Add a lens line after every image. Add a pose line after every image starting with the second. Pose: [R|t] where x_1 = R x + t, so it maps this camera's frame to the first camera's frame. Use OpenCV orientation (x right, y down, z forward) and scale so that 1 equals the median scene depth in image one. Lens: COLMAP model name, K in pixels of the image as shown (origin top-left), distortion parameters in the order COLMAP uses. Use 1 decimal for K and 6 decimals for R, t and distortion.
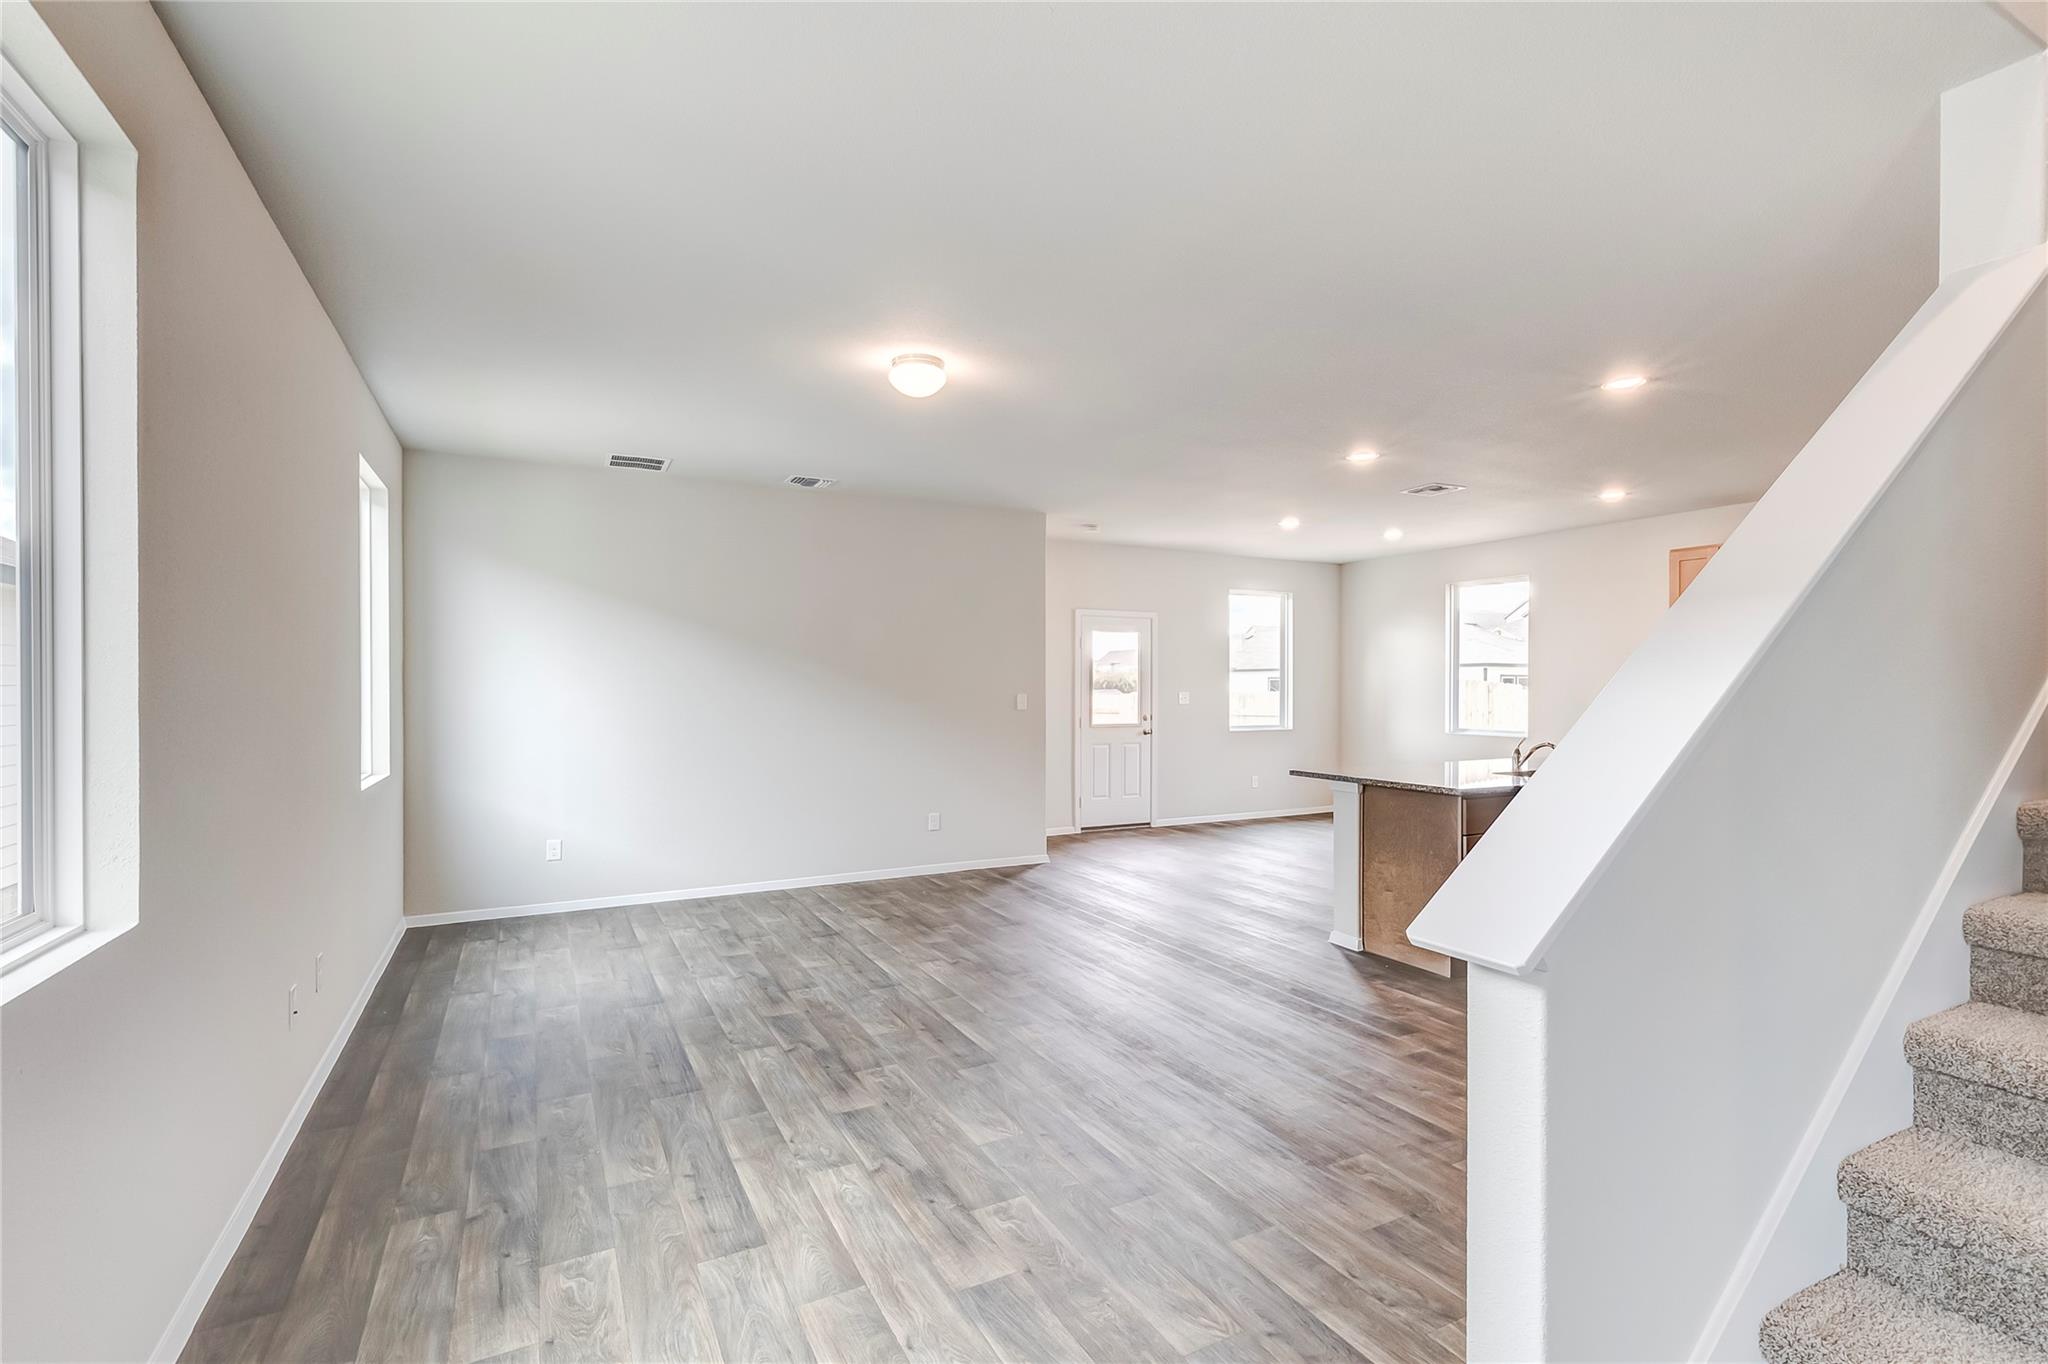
lens RADIAL K [[928.7, 0, 1029.3], [0, 928.7, 687.7], [0, 0, 1]] dist [0.002805, -0.000445]
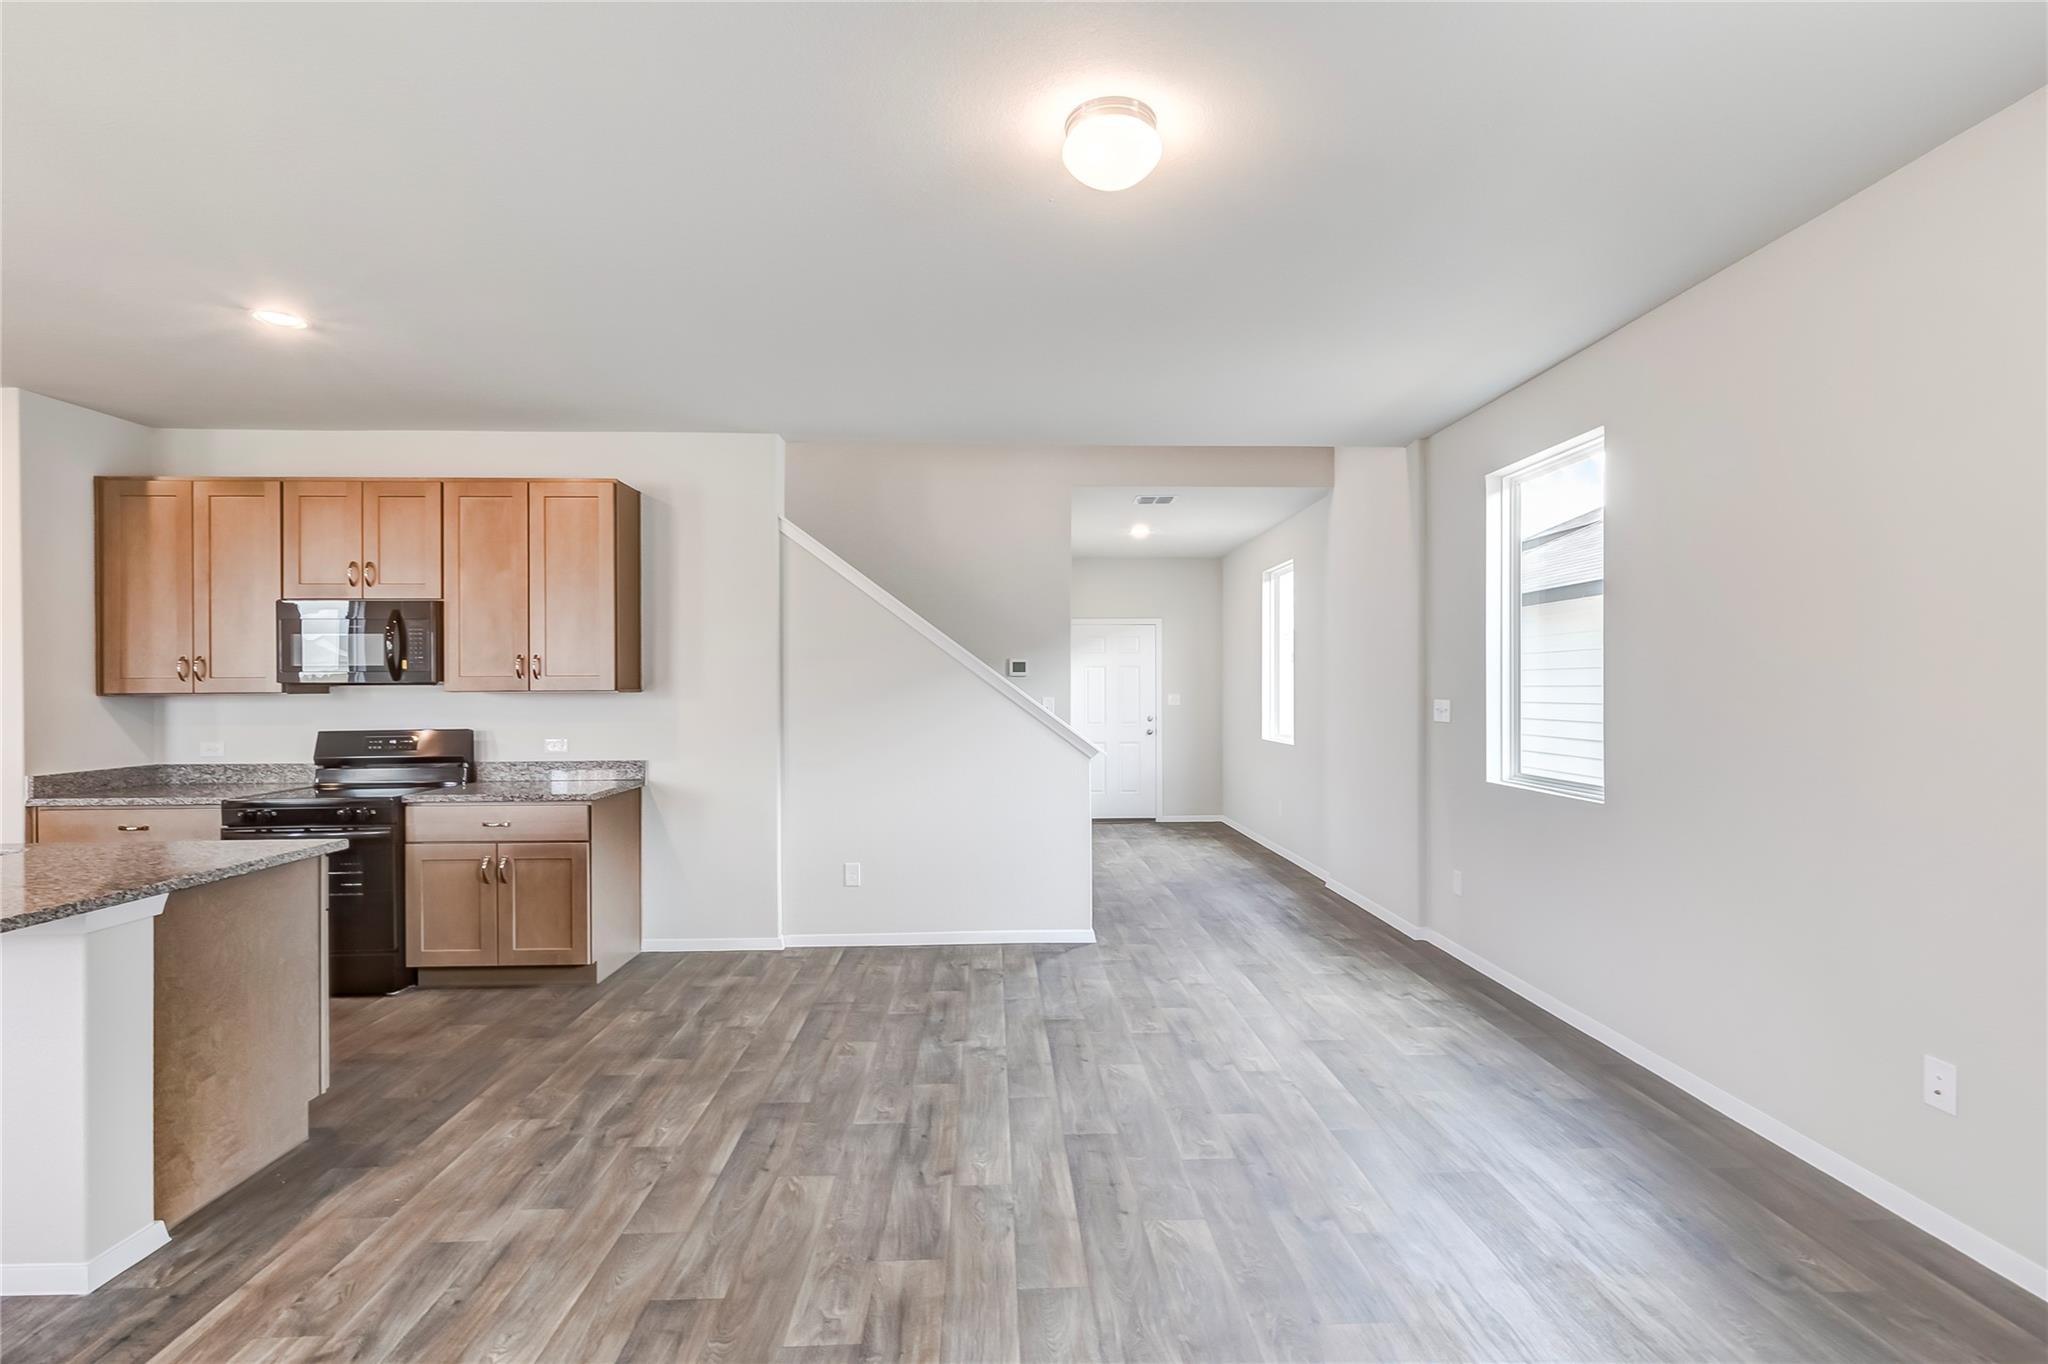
lens RADIAL K [[928.7, 0, 1029.3], [0, 928.7, 687.7], [0, 0, 1]] dist [0.002805, -0.000445]
pose [[-0.900805, 0.003335, 0.434211, -0.258832], [0.004156, 0.999991, 0.000943, -0.001534], [-0.434204, 0.002654, -0.900811, 1.234487]]
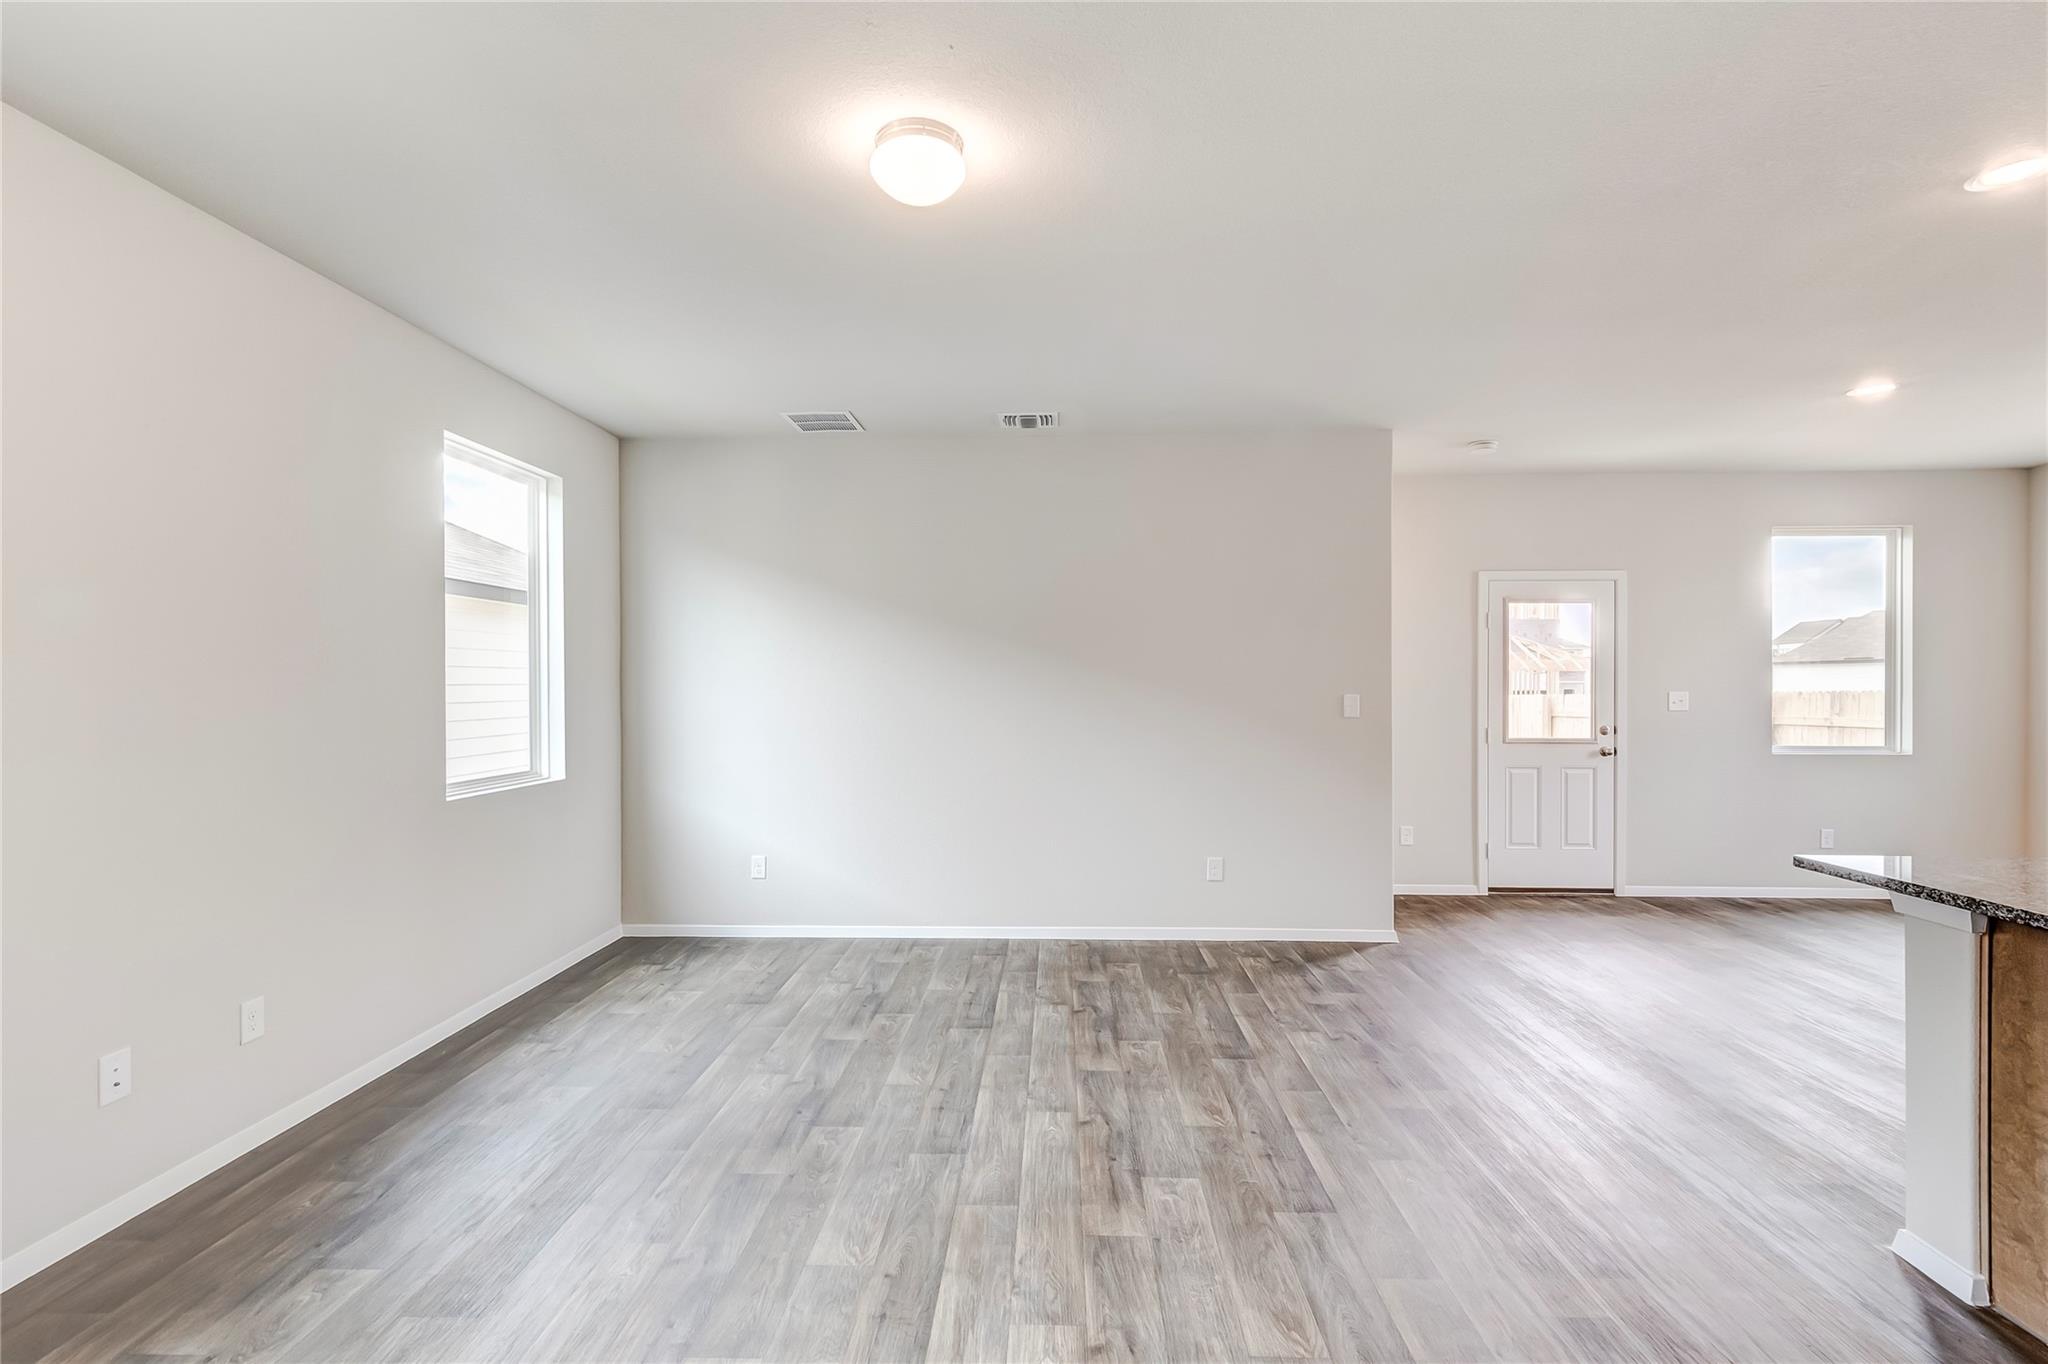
lens RADIAL K [[928.7, 0, 1029.3], [0, 928.7, 687.7], [0, 0, 1]] dist [0.002805, -0.000445]
pose [[0.864963, -0.000929, -0.501836, 0.193670], [0.002189, 0.999996, 0.001921, -0.000152], [0.501832, -0.002760, 0.864961, 0.414395]]
